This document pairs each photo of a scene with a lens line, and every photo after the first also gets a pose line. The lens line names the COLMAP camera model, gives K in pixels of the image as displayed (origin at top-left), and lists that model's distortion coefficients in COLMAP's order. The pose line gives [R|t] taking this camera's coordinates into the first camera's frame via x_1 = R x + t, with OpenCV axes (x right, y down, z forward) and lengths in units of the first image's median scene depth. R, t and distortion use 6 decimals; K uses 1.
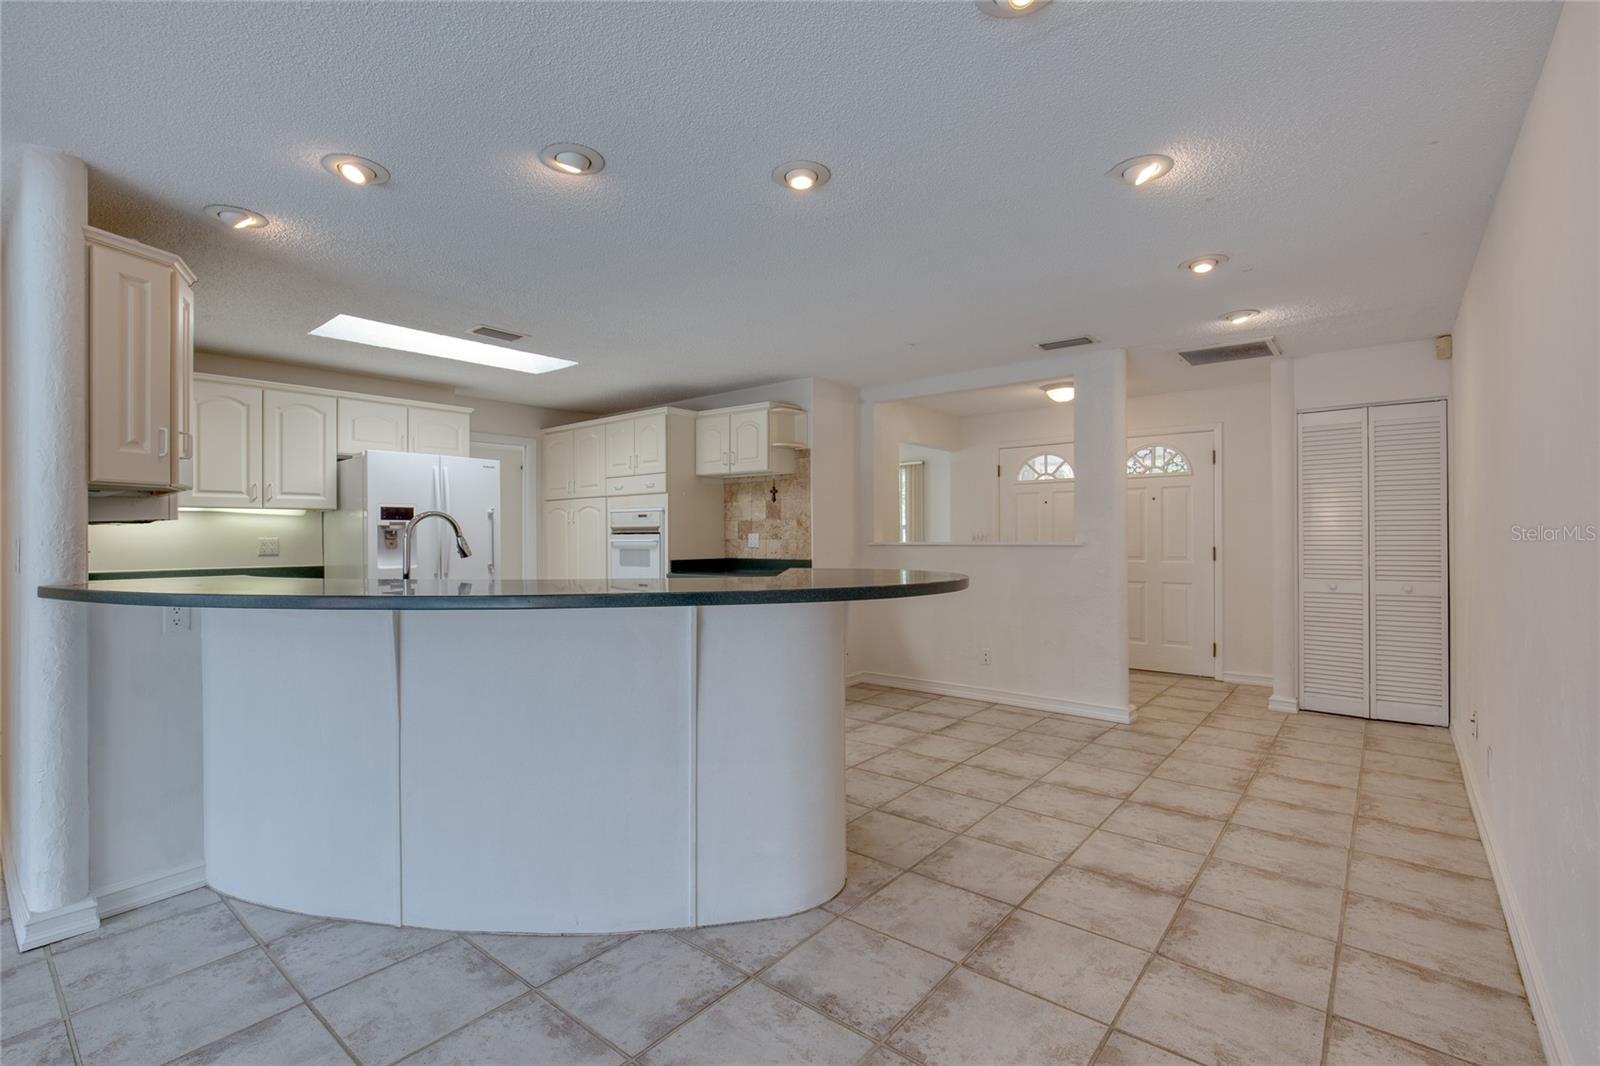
lens RADIAL K [[741.8, 0, 773.7], [0, 741.8, 532.7], [0, 0, 1]] dist [-0.002952, -0.000106]
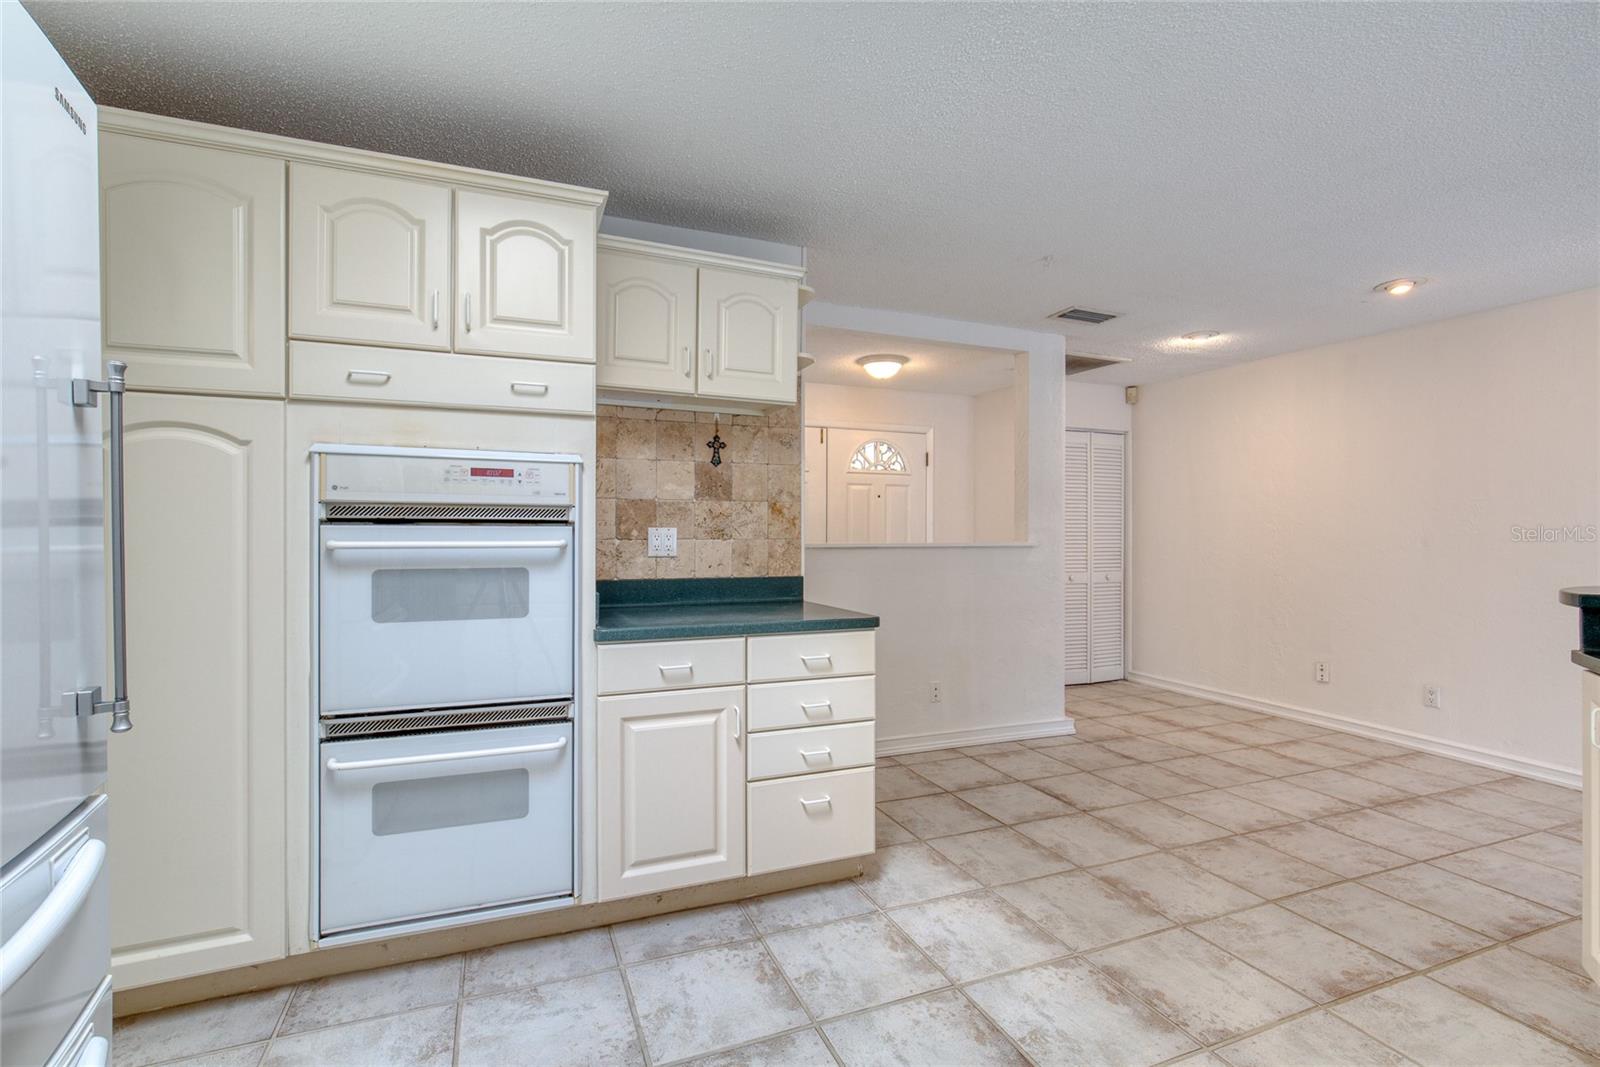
lens RADIAL K [[741.8, 0, 773.7], [0, 741.8, 533.2], [0, 0, 1]] dist [-0.002952, -0.000106]
pose [[0.453389, 0.006103, 0.891292, -0.552559], [-0.009061, 0.999956, -0.002238, 0.007139], [-0.891266, -0.007061, 0.453425, 0.930769]]
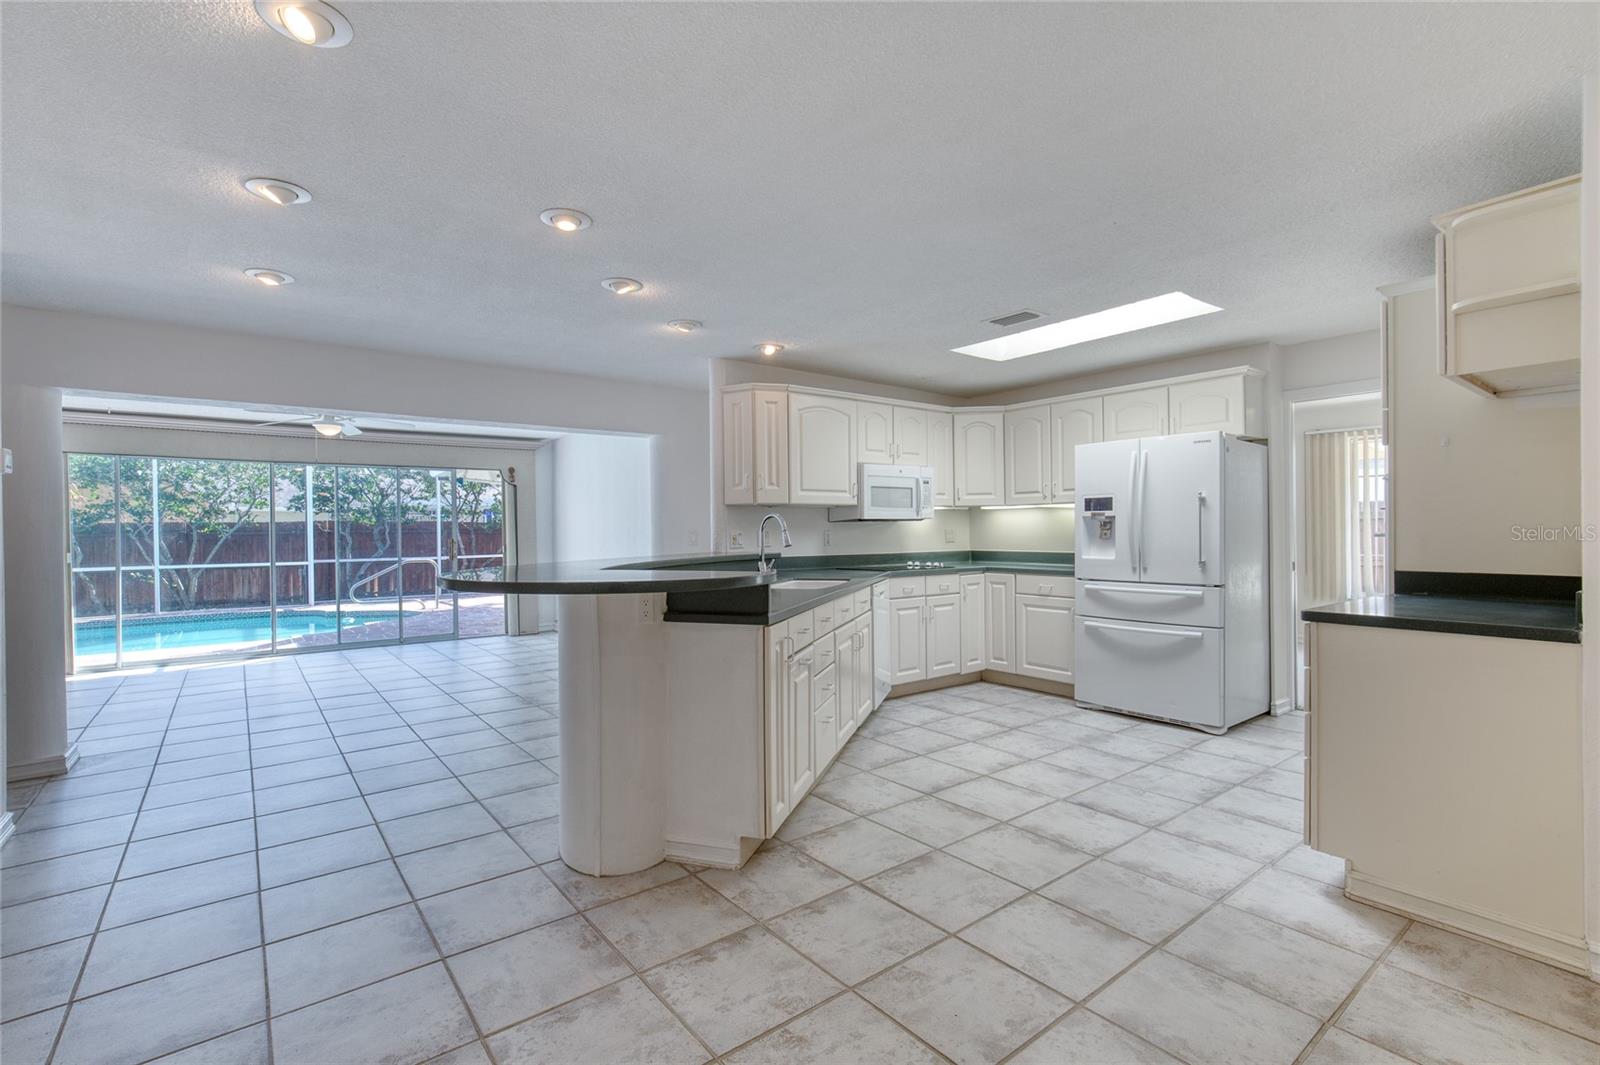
lens RADIAL K [[714.2, 0, 772.8], [0, 714.2, 529.4], [0, 0, 1]] dist [-0.001511, -0.000079]
pose [[-0.213889, 0.006994, -0.976833, 0.571925], [0.013124, 0.999905, 0.004286, -0.001960], [0.976770, -0.011903, -0.213960, 0.839338]]
